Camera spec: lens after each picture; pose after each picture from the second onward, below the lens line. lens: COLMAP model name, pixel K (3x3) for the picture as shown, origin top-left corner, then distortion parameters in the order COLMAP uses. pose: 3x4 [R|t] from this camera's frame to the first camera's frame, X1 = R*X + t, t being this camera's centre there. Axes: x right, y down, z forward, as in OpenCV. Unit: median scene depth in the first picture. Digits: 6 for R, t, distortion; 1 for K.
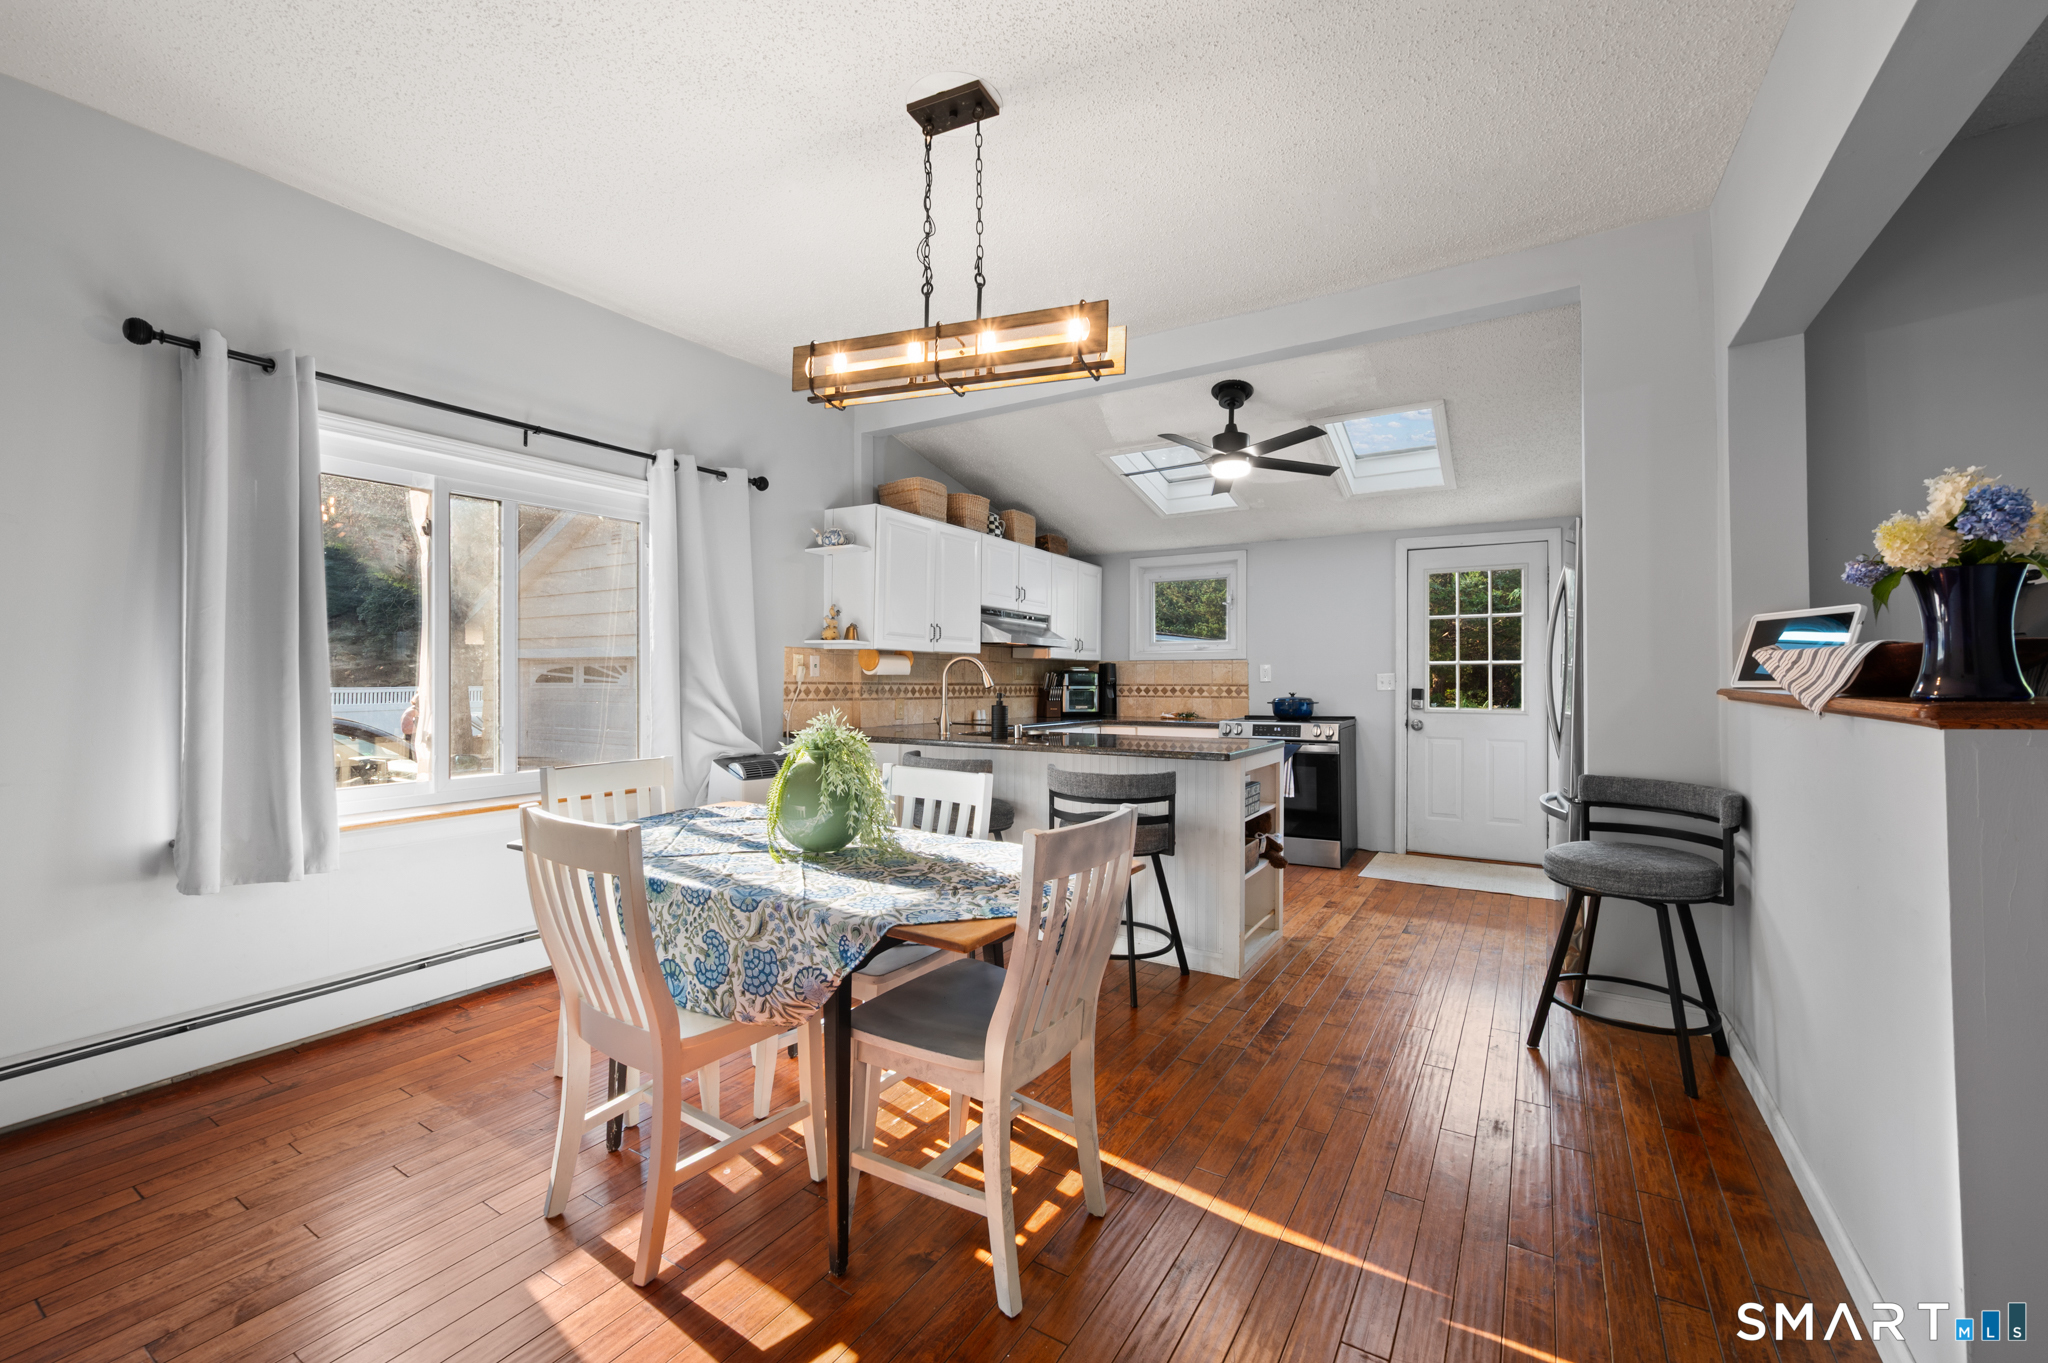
lens RADIAL K [[822.5, 0, 1040.2], [0, 822.5, 679.7], [0, 0, 1]] dist [0.003916, -0.000630]
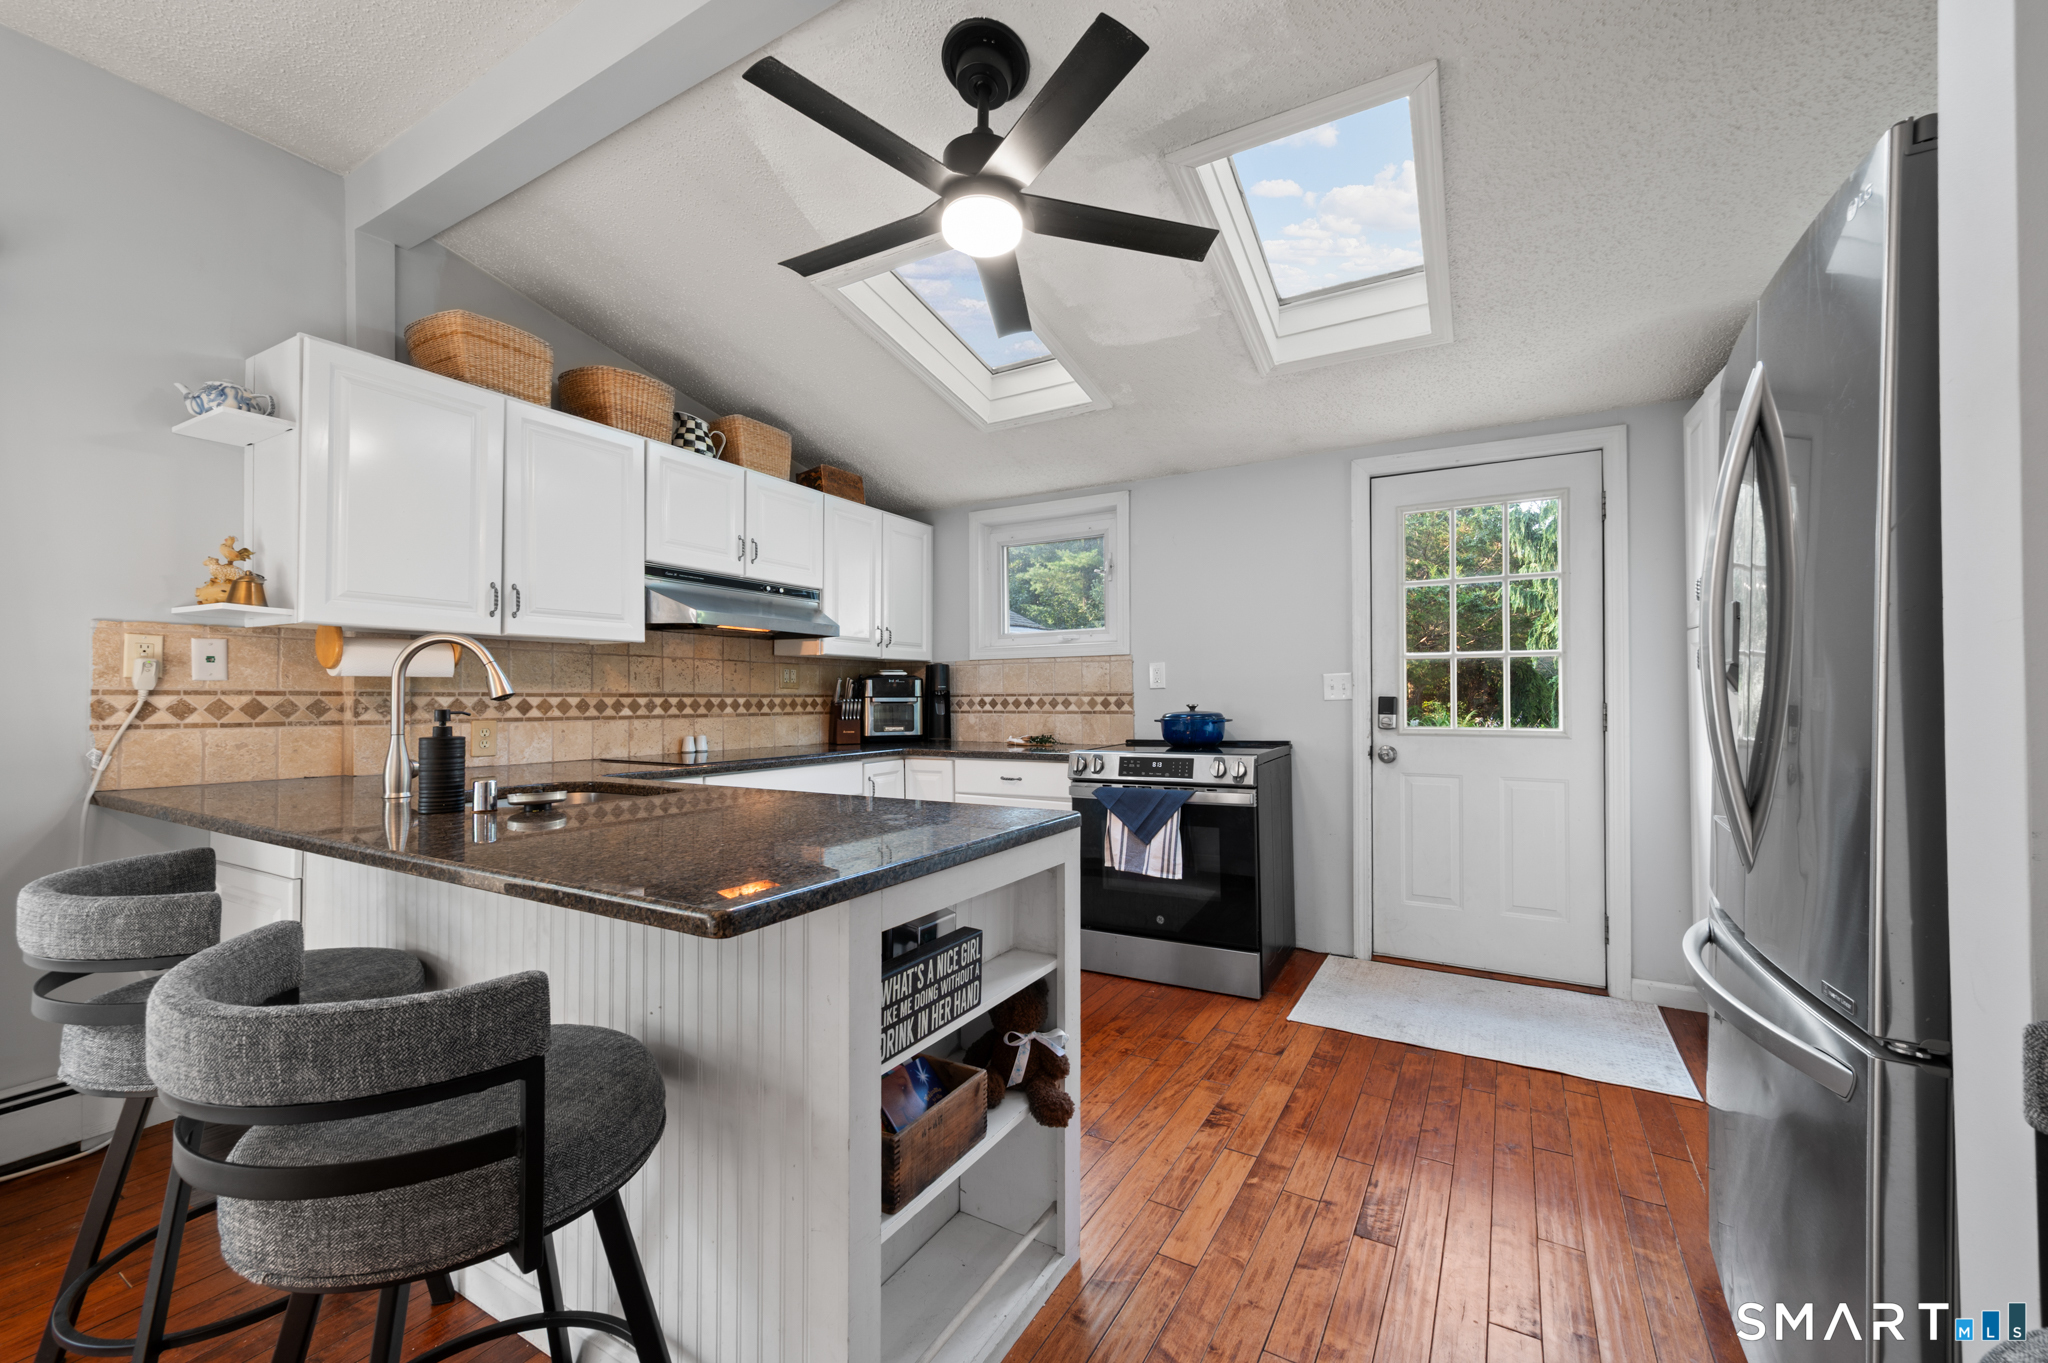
lens RADIAL K [[822.5, 0, 1014.3], [0, 822.5, 697.2], [0, 0, 1]] dist [0.003916, -0.000630]
pose [[0.999969, -0.007889, -0.000266, 0.175182], [0.007889, 0.999964, 0.003189, 0.007091], [0.000241, -0.003191, 0.999995, 0.375690]]
